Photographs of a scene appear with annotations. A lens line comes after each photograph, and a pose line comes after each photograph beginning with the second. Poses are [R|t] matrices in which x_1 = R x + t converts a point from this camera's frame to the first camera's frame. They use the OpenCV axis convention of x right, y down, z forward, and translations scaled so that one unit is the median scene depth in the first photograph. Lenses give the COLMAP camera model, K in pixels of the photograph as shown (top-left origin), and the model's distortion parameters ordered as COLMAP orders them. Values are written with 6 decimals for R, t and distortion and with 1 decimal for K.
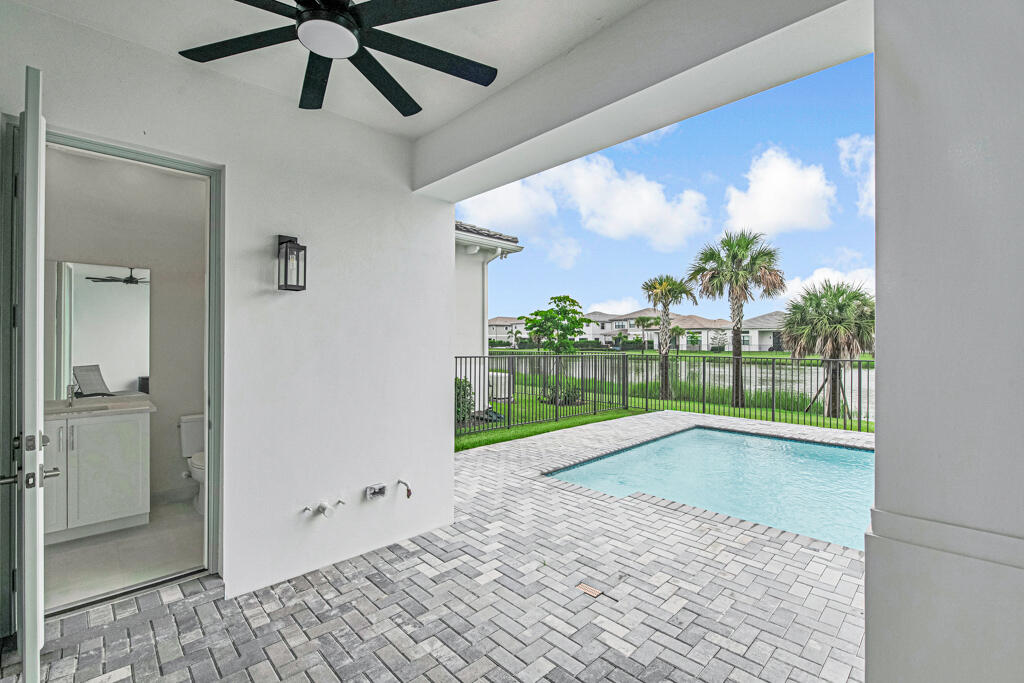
lens RADIAL K [[443.4, 0, 512.0], [0, 443.4, 341.5], [0, 0, 1]] dist [-0.001095, -0.005525]
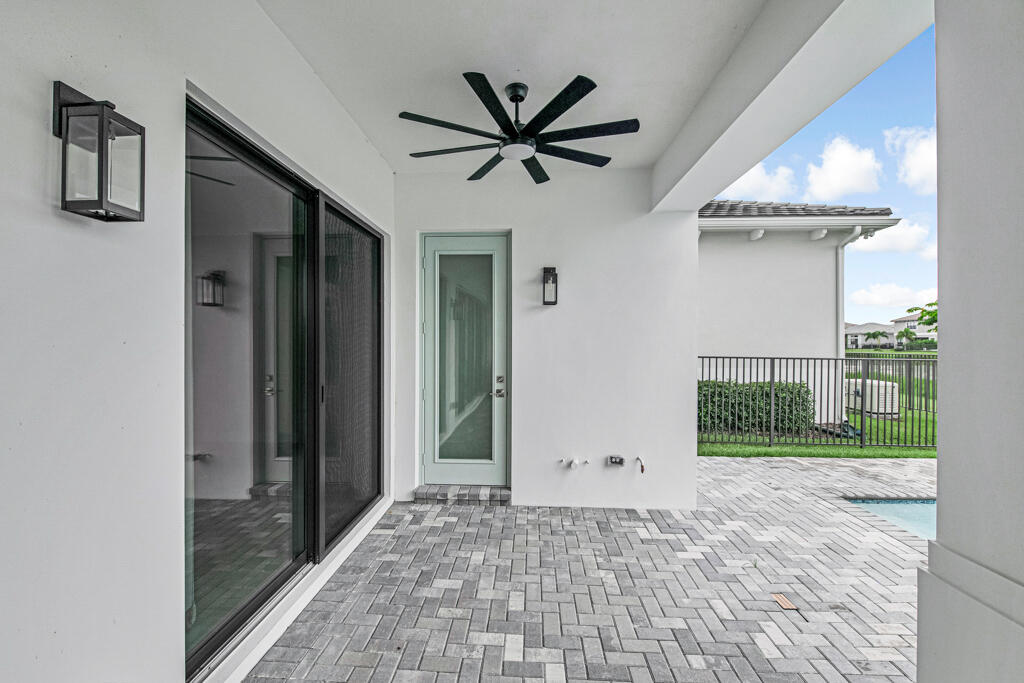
lens RADIAL K [[443.4, 0, 512.0], [0, 443.4, 341.5], [0, 0, 1]] dist [-0.001095, -0.005525]
pose [[0.681103, -0.001760, -0.732186, 0.407204], [0.001250, 0.999998, -0.001242, 0.003860], [0.732187, -0.000069, 0.681104, -0.060923]]
